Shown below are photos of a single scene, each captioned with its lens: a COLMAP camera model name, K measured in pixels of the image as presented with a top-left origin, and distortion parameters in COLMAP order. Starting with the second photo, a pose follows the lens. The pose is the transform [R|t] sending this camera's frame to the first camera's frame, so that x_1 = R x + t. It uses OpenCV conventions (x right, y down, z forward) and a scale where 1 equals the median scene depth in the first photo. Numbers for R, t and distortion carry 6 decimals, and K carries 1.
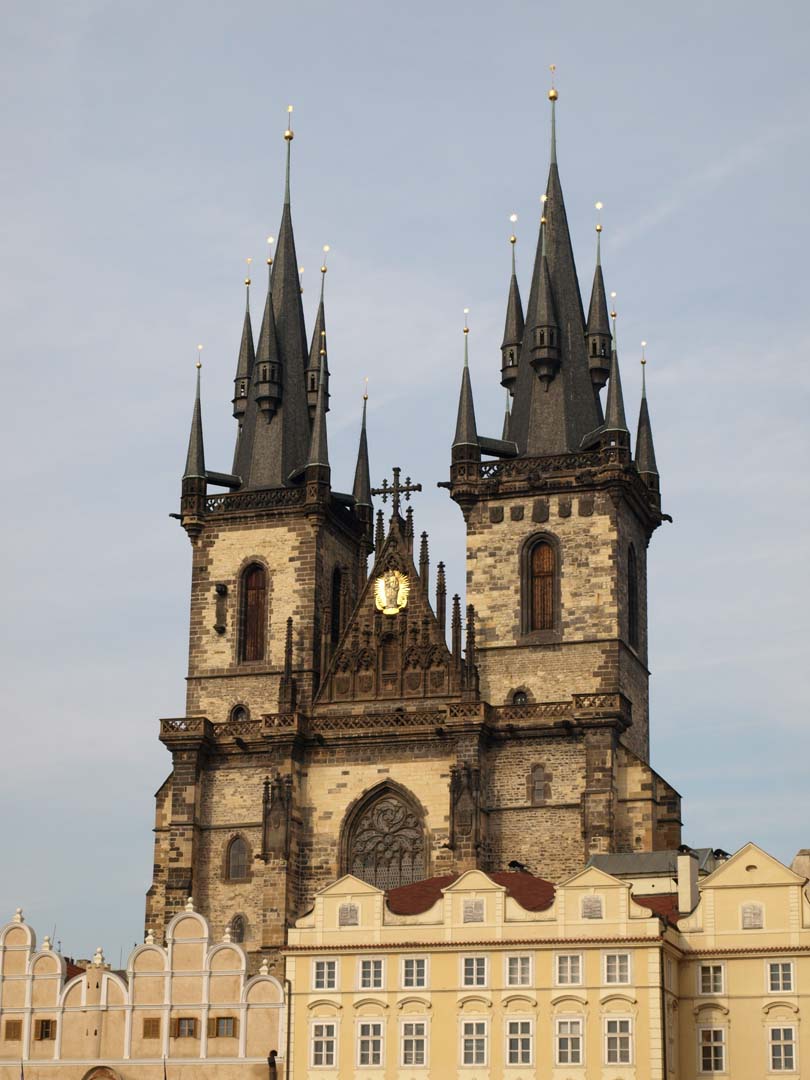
lens RADIAL K [[2460.5, 0, 404.4], [0, 2460.5, 536.7], [0, 0, 1]] dist [0.012379, 0.000000]
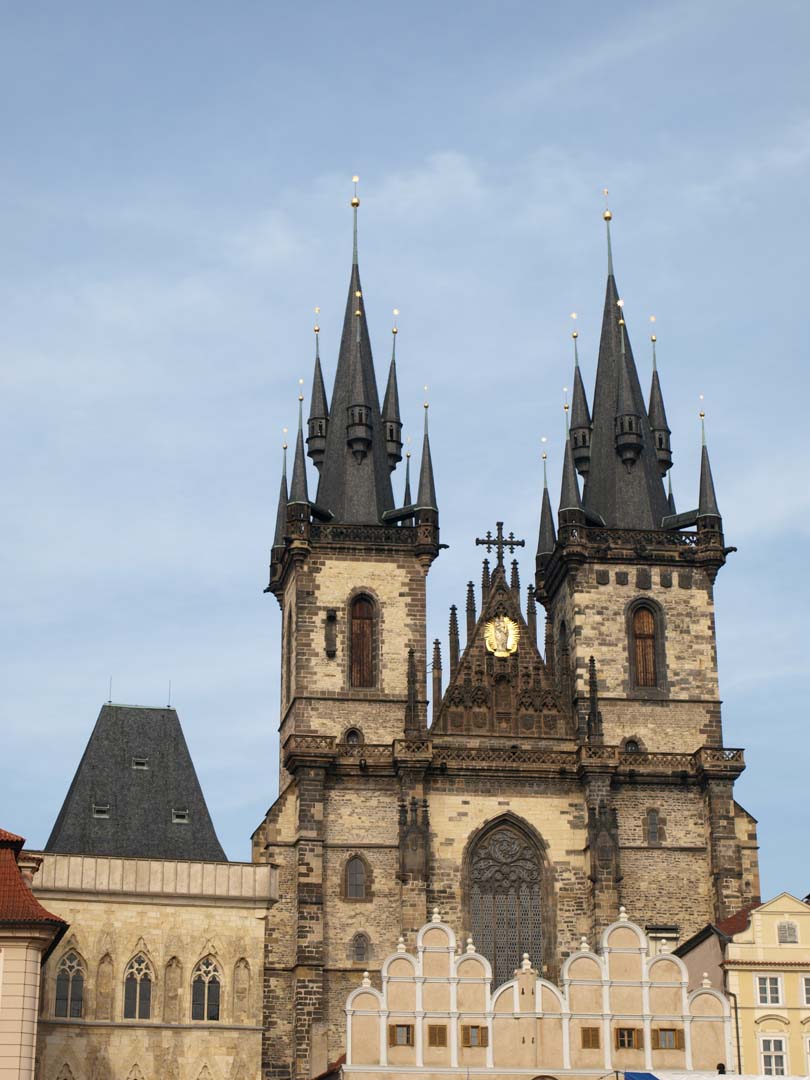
lens RADIAL K [[2006.4, 0, 405.3], [0, 2006.4, 544.4], [0, 0, 1]] dist [-0.004273, 0.000000]
pose [[0.892690, 0.139015, 0.428696, -0.428808], [-0.110701, 0.989731, -0.090427, 0.067563], [-0.436864, 0.033267, 0.898912, 0.241984]]
